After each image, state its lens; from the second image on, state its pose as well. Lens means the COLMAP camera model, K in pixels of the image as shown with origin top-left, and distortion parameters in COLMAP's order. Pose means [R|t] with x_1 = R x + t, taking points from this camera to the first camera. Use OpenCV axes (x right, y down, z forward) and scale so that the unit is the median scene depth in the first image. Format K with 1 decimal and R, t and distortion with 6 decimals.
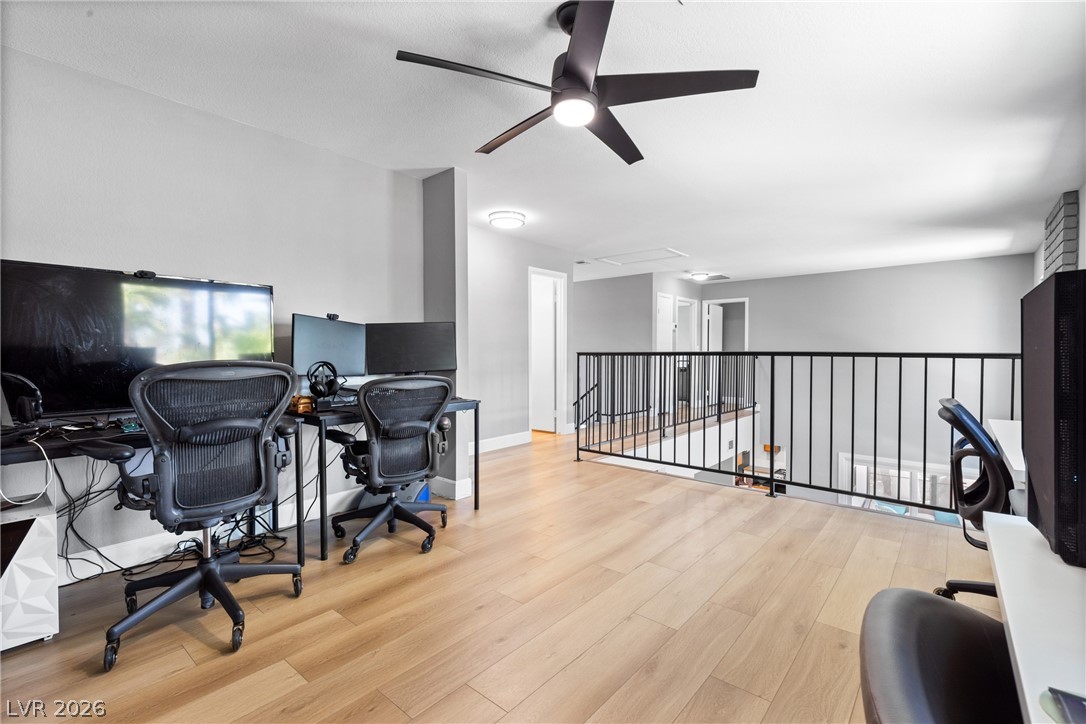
lens RADIAL K [[486.7, 0, 546.1], [0, 486.7, 364.8], [0, 0, 1]] dist [0.004020, 0.000186]
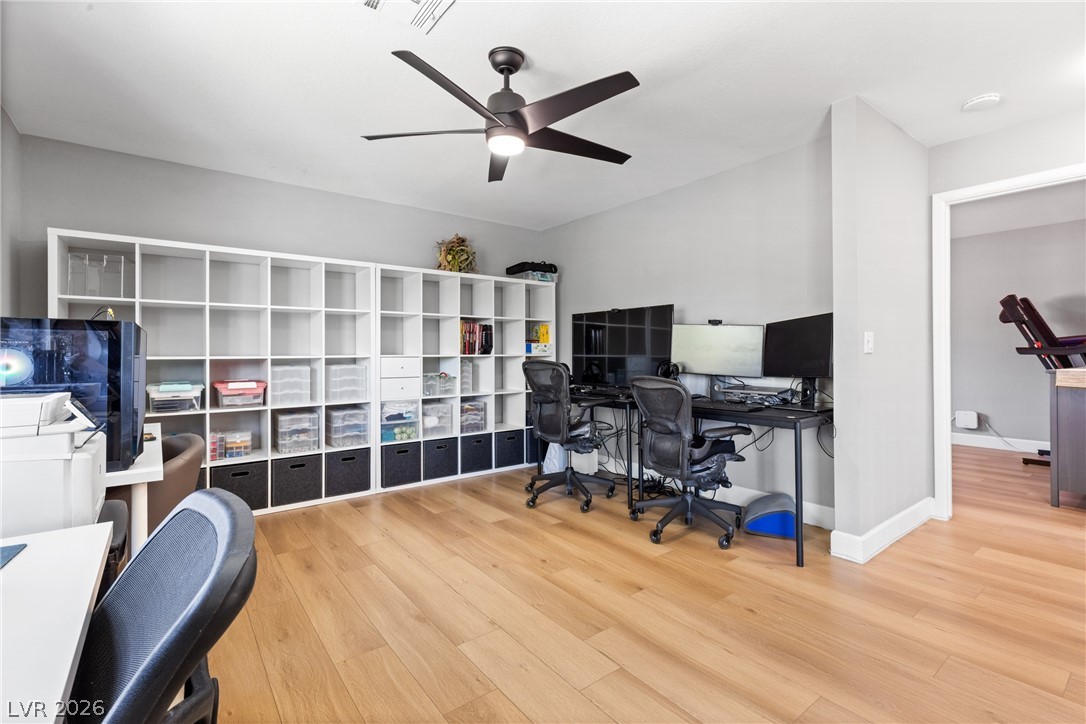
lens RADIAL K [[490.3, 0, 542.1], [0, 490.3, 345.8], [0, 0, 1]] dist [0.009178, 0.000093]
pose [[-0.214277, -0.009505, -0.976727, 0.989260], [-0.015380, 0.999862, -0.006356, -0.039131], [0.976652, 0.013660, -0.214393, 1.133986]]
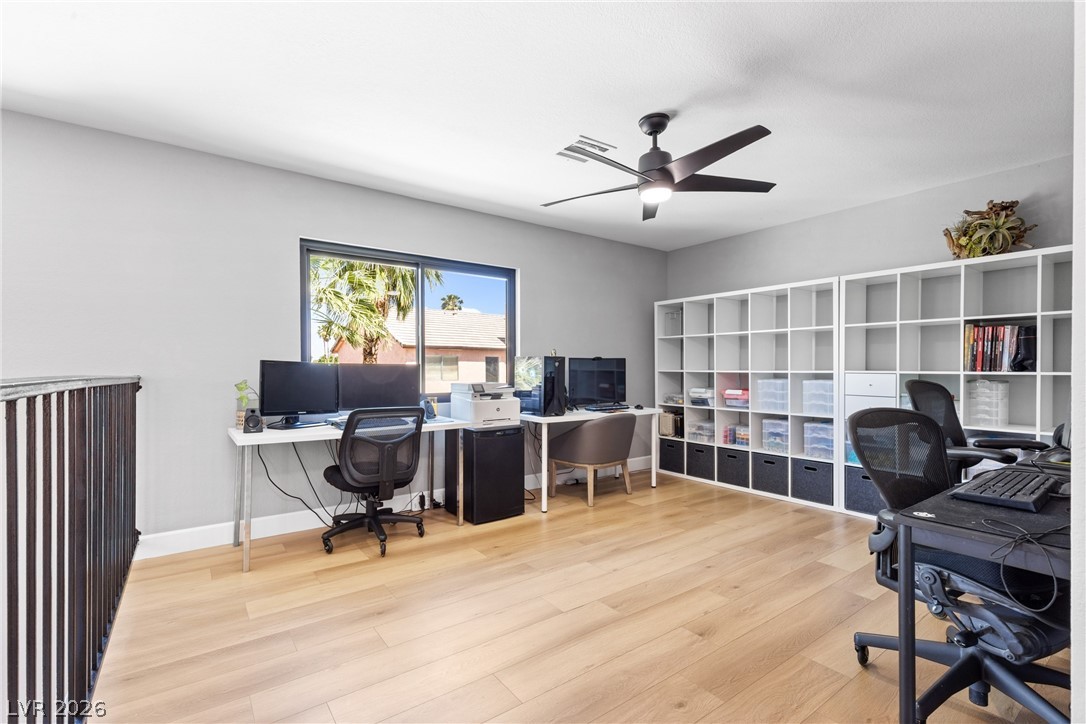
lens RADIAL K [[486.7, 0, 546.1], [0, 486.7, 364.8], [0, 0, 1]] dist [0.004020, 0.000186]
pose [[-0.974264, 0.005421, 0.225345, 0.043101], [0.008503, 0.999883, 0.012712, -0.058753], [-0.225250, 0.014301, -0.974196, 2.036385]]
